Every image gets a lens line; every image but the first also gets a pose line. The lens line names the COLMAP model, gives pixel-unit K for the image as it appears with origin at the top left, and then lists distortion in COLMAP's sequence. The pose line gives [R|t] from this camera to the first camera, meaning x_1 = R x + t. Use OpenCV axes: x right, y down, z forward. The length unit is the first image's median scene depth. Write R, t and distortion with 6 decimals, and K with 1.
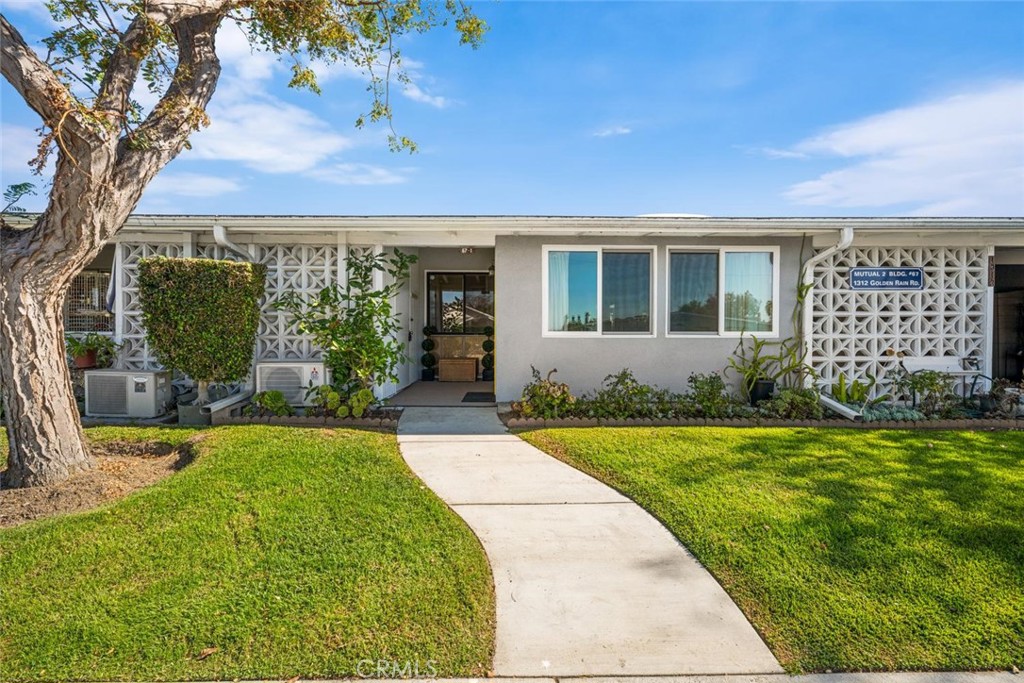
lens RADIAL K [[417.7, 0, 514.8], [0, 417.7, 361.8], [0, 0, 1]] dist [0.001480, 0.000167]
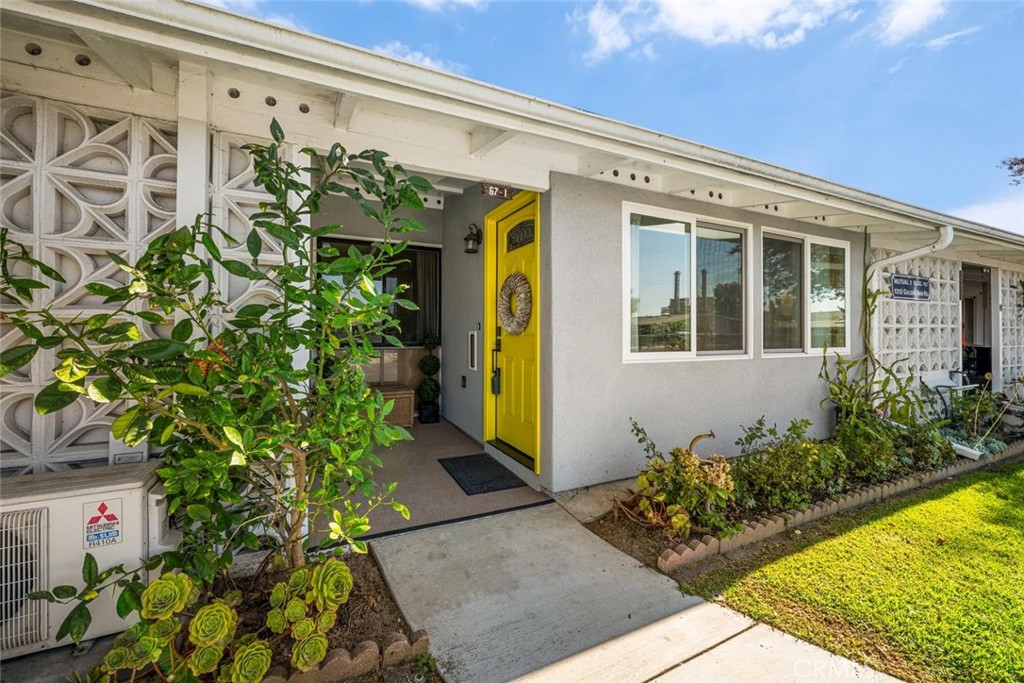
lens RADIAL K [[422.3, 0, 512.0], [0, 422.3, 341.5], [0, 0, 1]] dist [0.000295, -0.000165]
pose [[0.905912, -0.007467, 0.423401, -0.311992], [0.020844, 0.999419, -0.026974, -0.076709], [-0.422953, 0.033261, 0.905541, 0.550197]]
